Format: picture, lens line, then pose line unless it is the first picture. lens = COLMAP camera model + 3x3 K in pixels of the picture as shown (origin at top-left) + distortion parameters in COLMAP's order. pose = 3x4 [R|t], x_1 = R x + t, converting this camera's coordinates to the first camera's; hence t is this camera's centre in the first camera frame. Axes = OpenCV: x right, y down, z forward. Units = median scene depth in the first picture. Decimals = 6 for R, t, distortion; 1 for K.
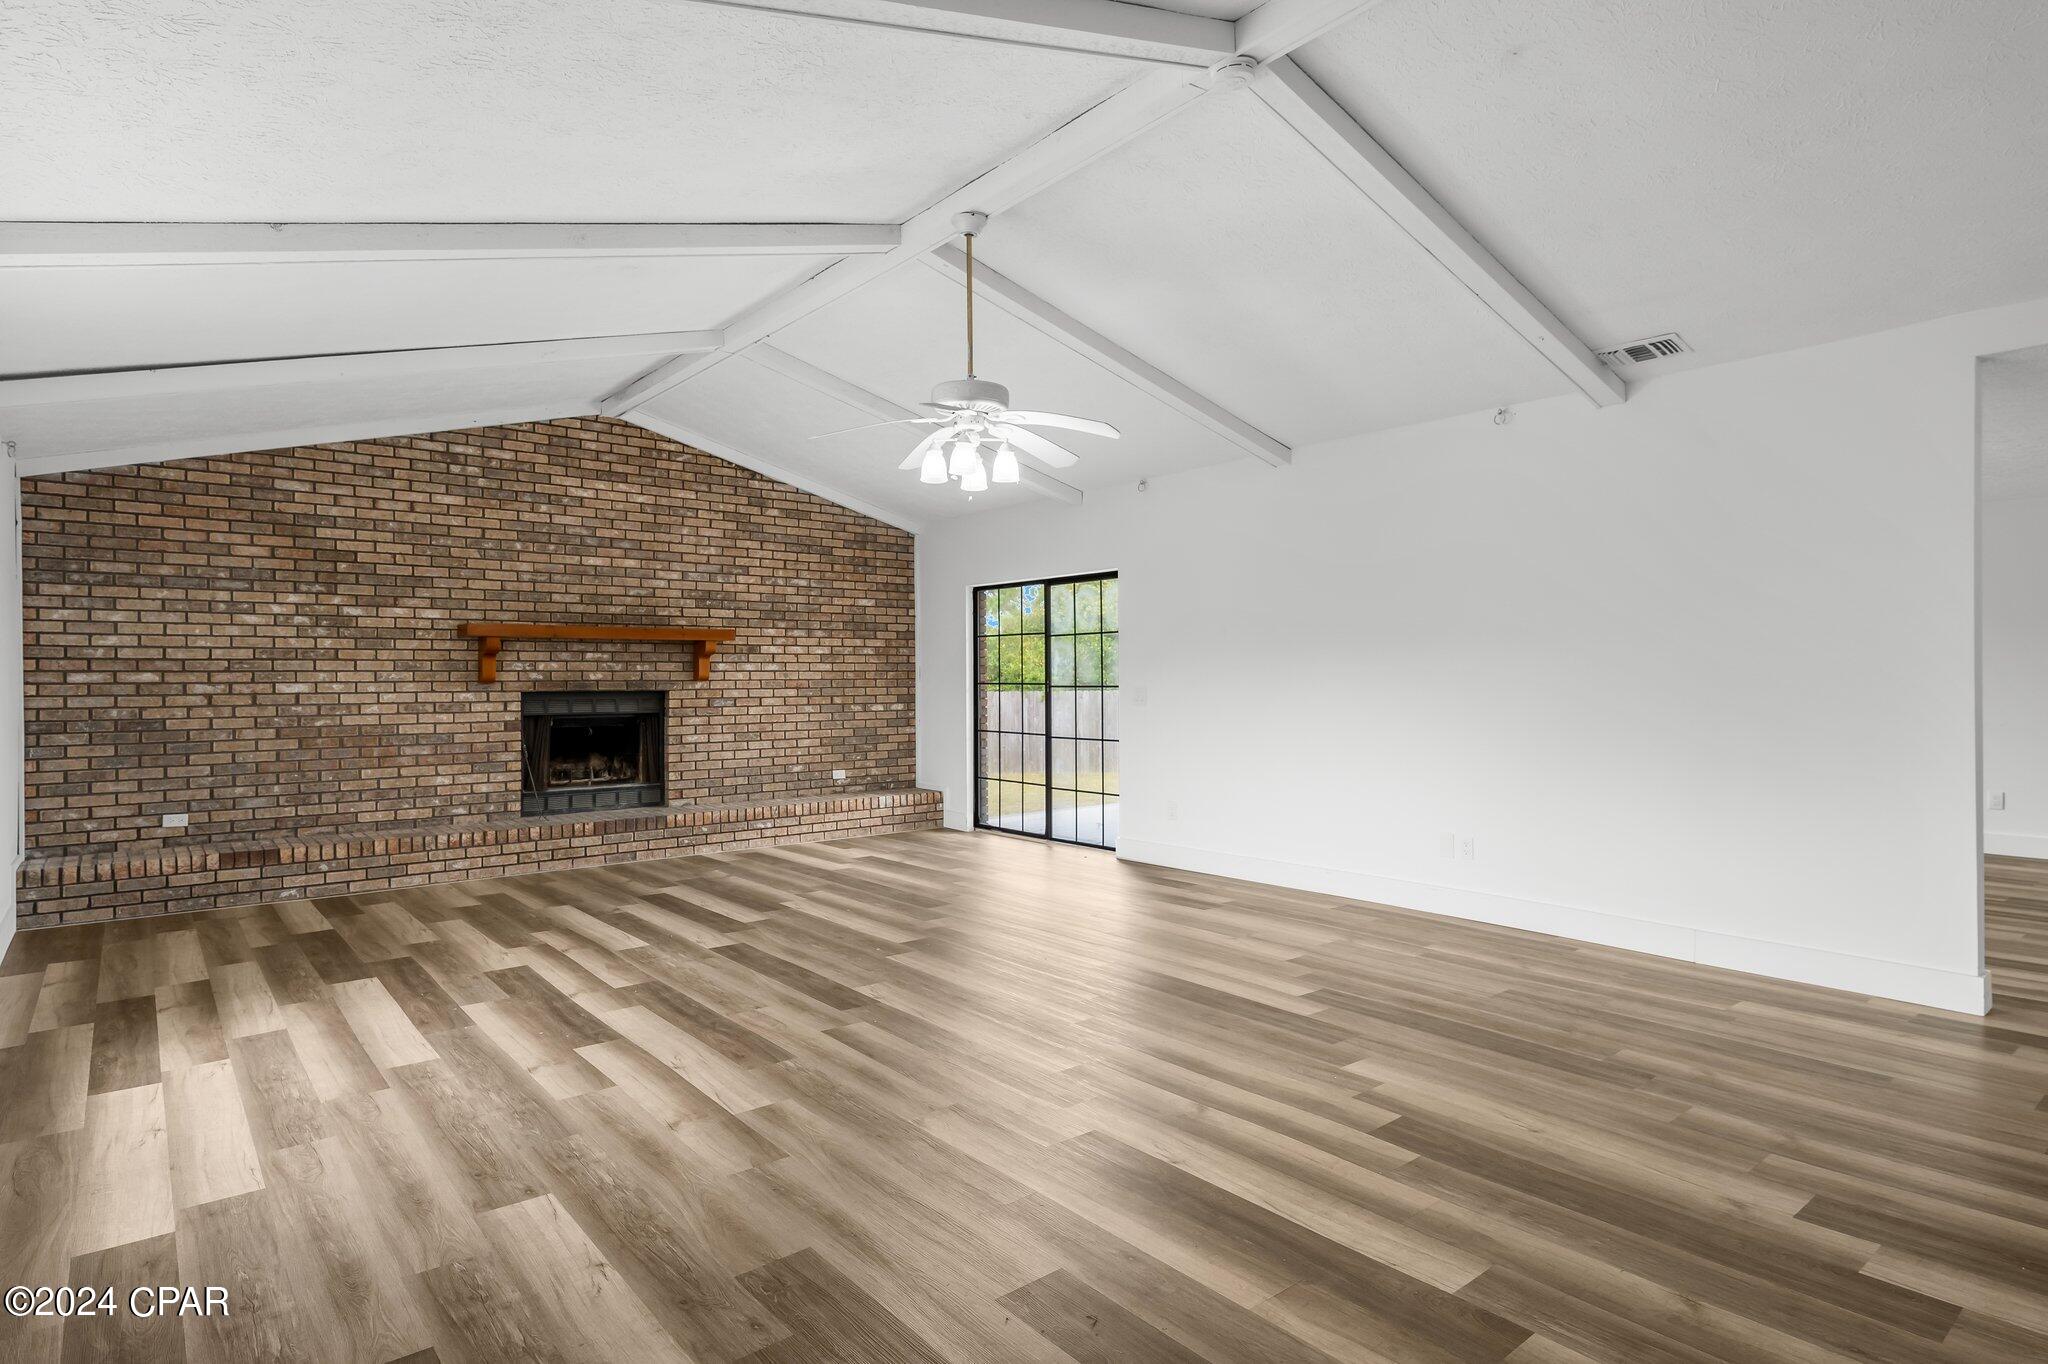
lens RADIAL K [[1088.5, 0, 1018.6], [0, 1088.5, 680.2], [0, 0, 1]] dist [-0.001830, -0.000292]
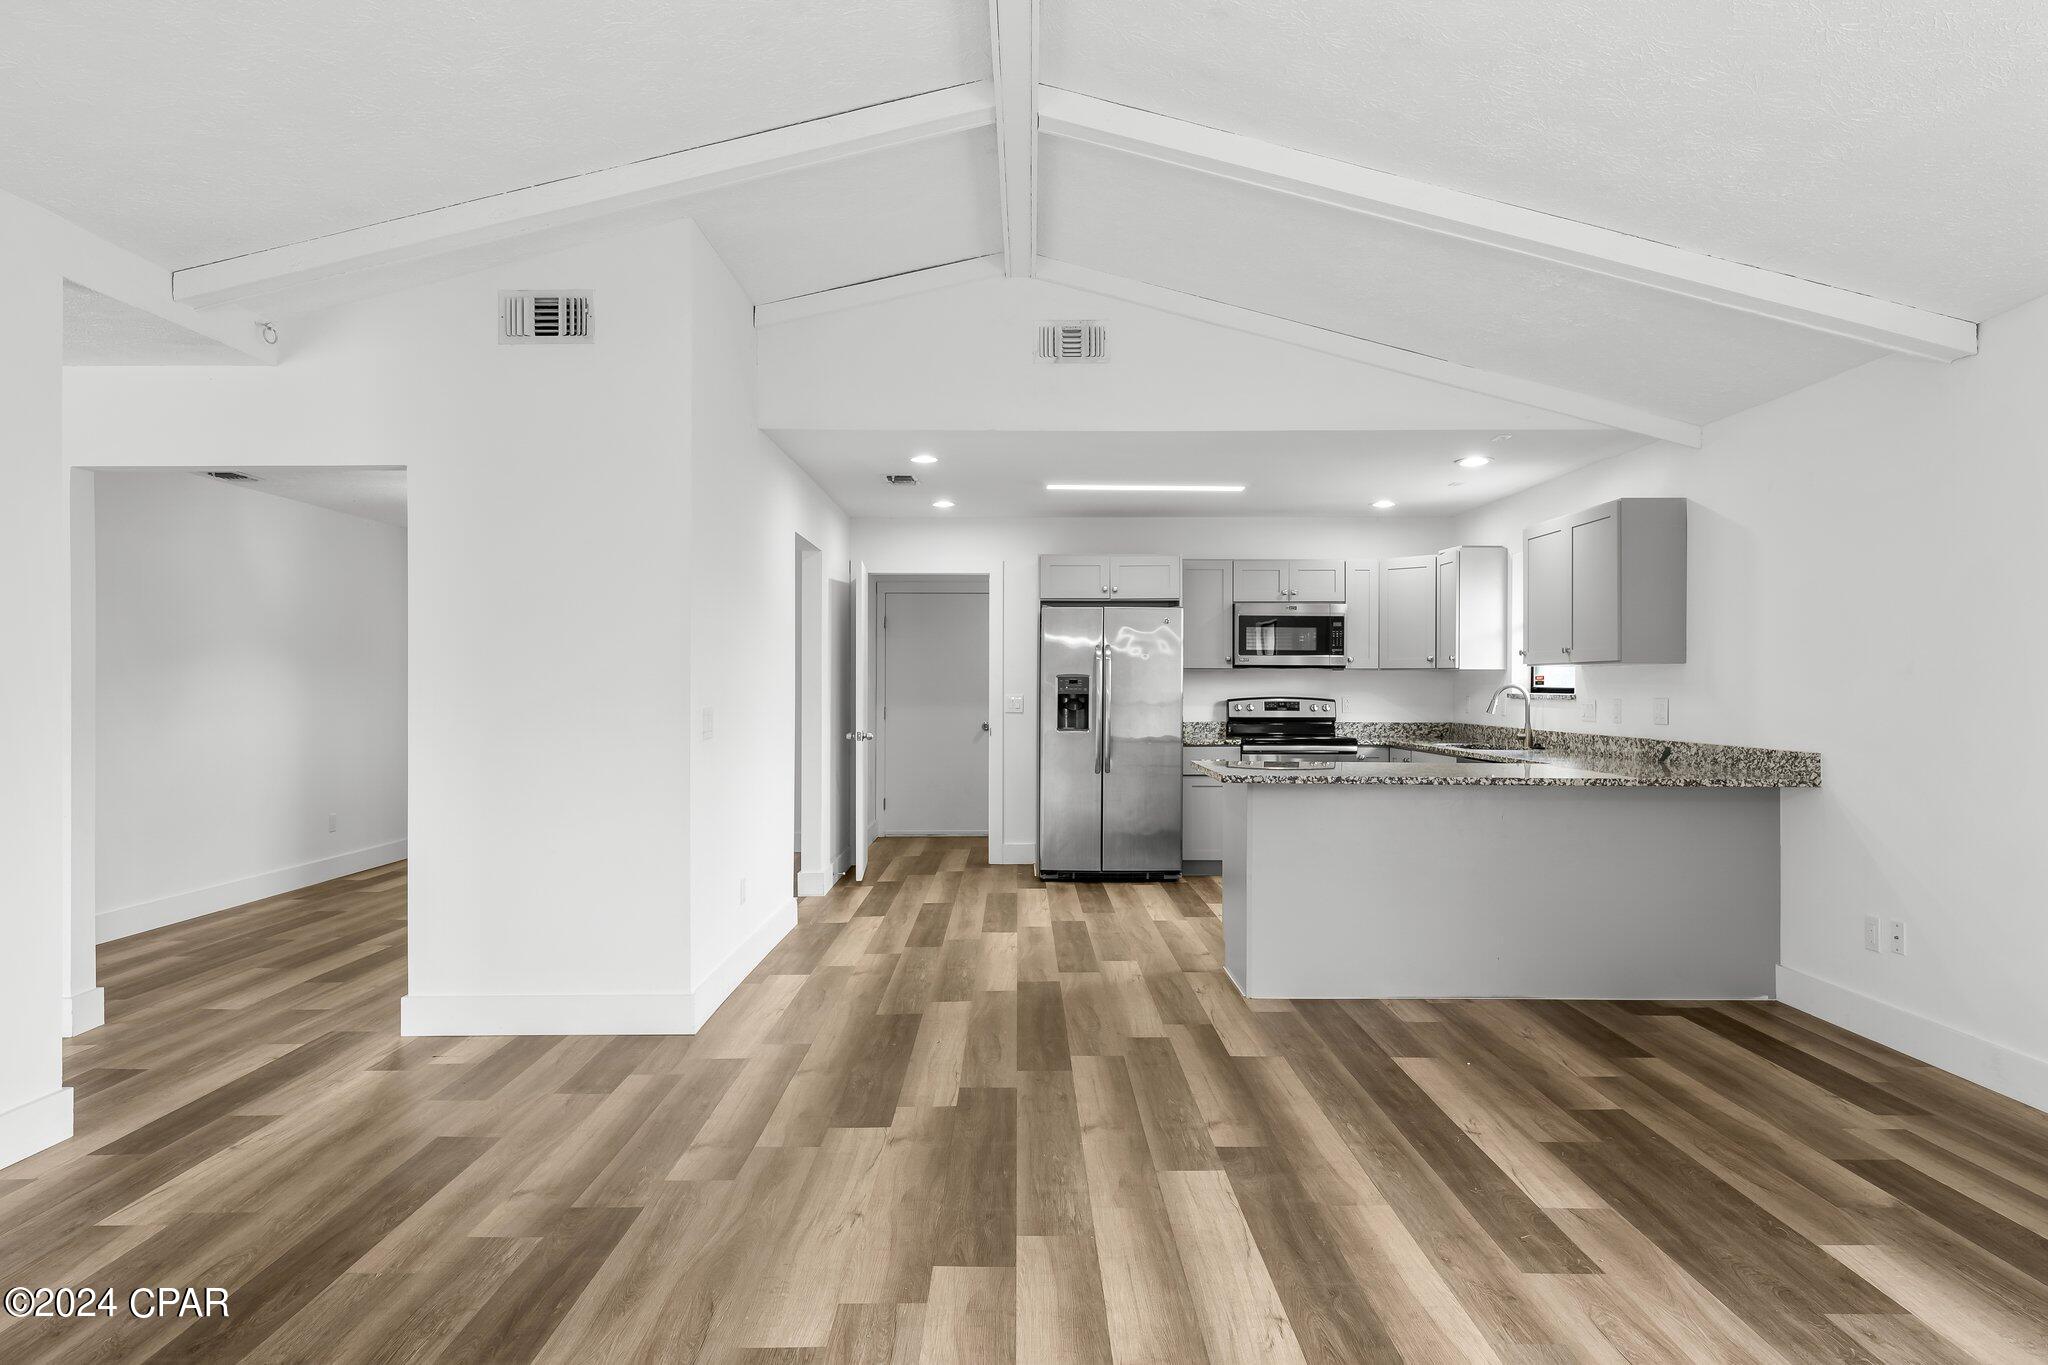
lens RADIAL K [[1263.4, 0, 1015.3], [0, 1263.4, 682.5], [0, 0, 1]] dist [0.001702, -0.000536]
pose [[-0.771911, 0.007342, 0.635688, -0.107869], [0.007108, 0.999970, -0.002917, -0.002785], [-0.635691, 0.002267, -0.771940, 0.685531]]
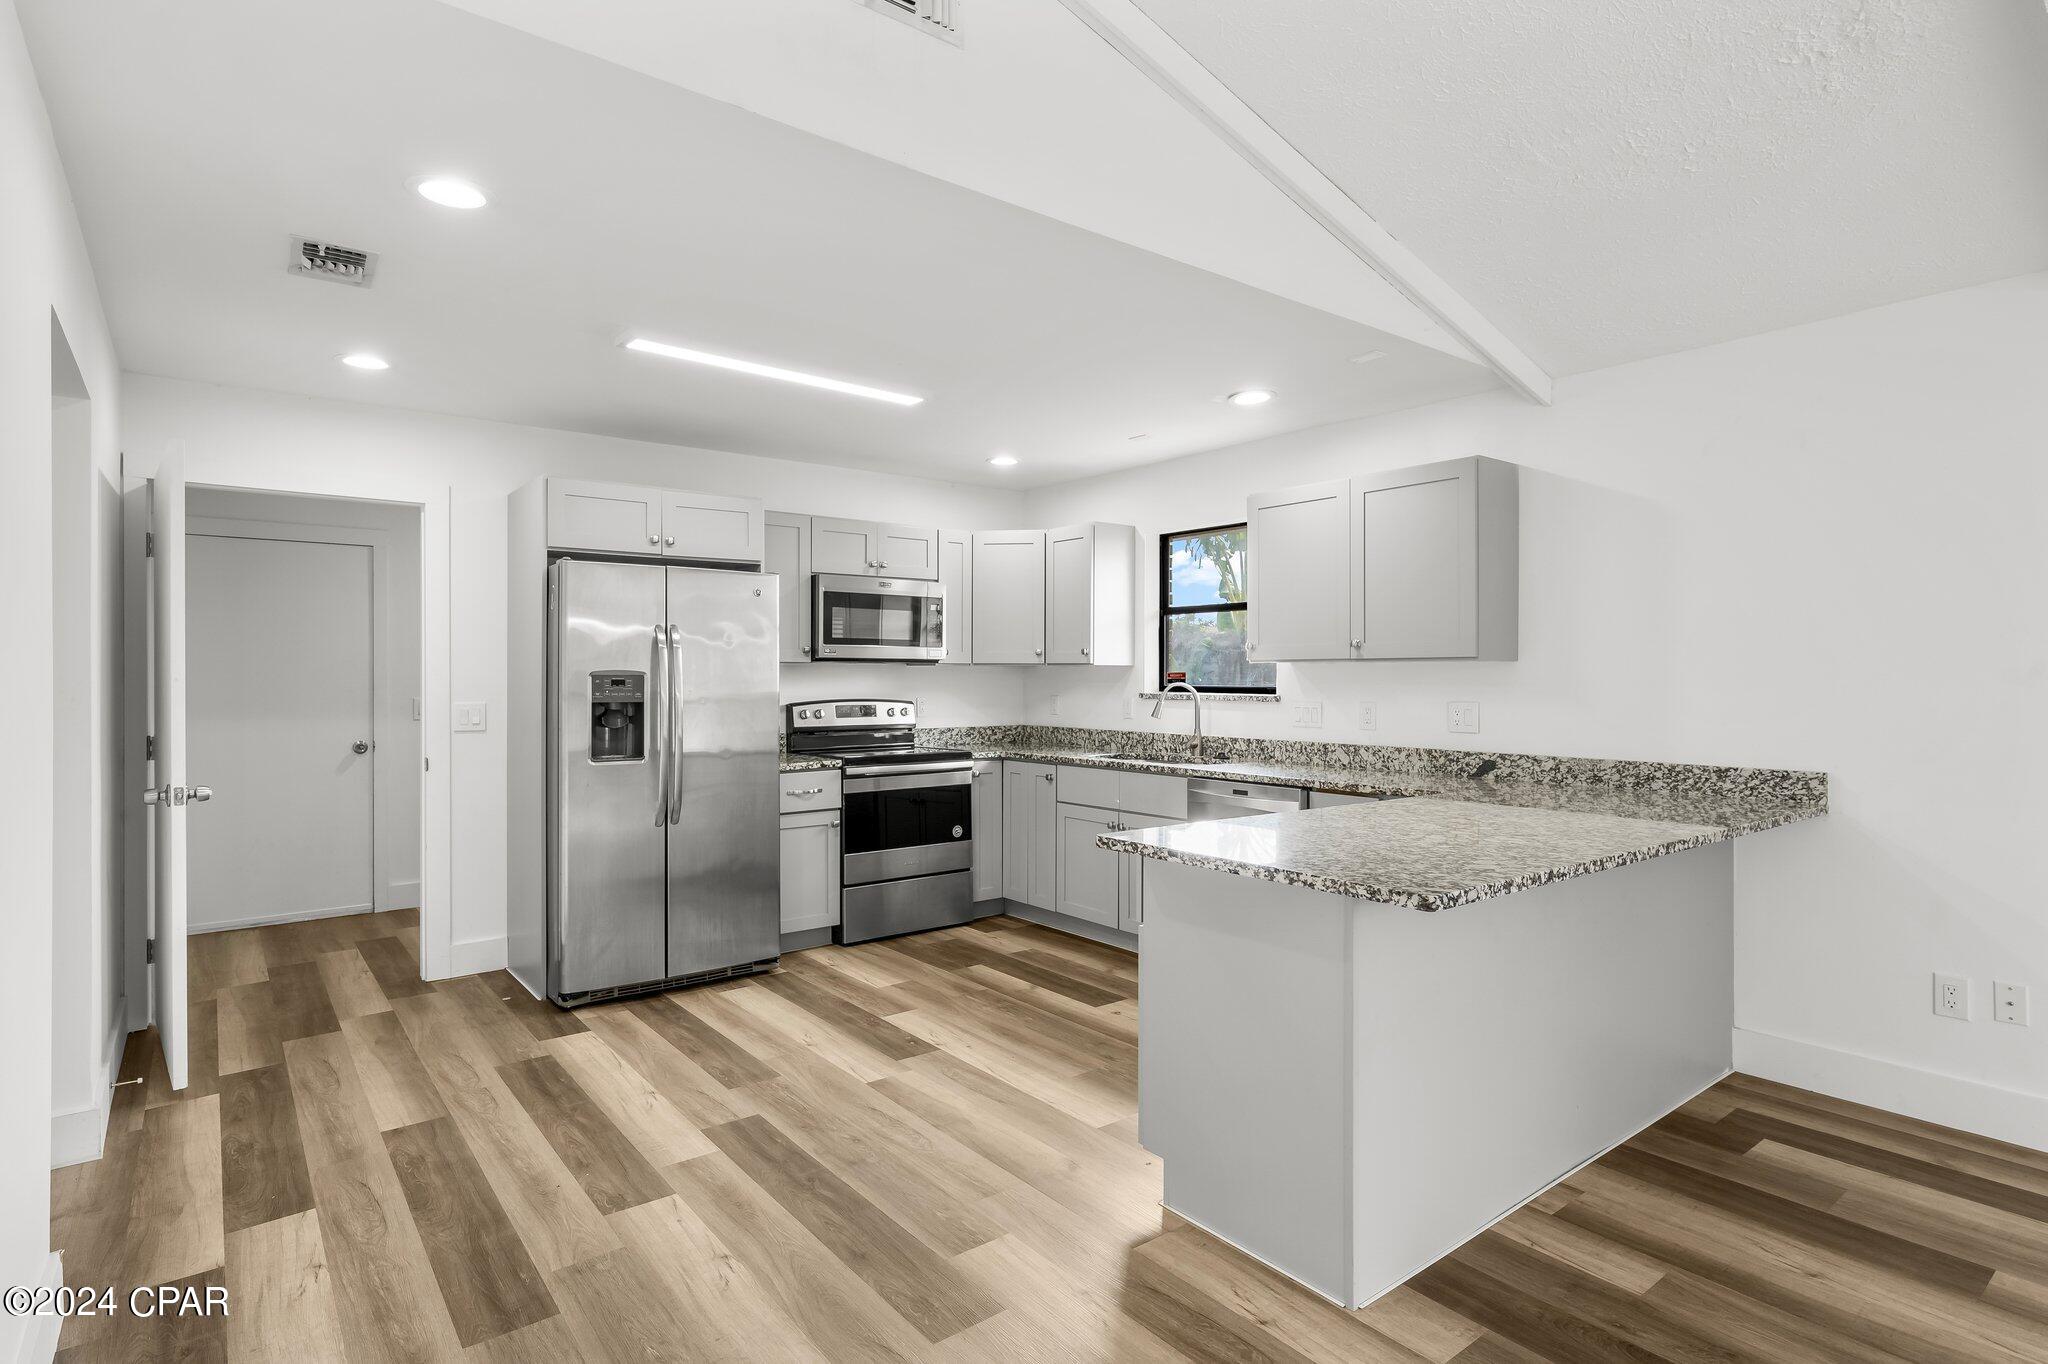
lens RADIAL K [[1038.2, 0, 1018.5], [0, 1038.2, 672.2], [0, 0, 1]] dist [-0.002770, -0.000838]
pose [[-0.999745, 0.007356, 0.021353, 0.314866], [0.007401, 0.999971, 0.002045, -0.011194], [-0.021337, 0.002203, -0.999770, 0.368738]]
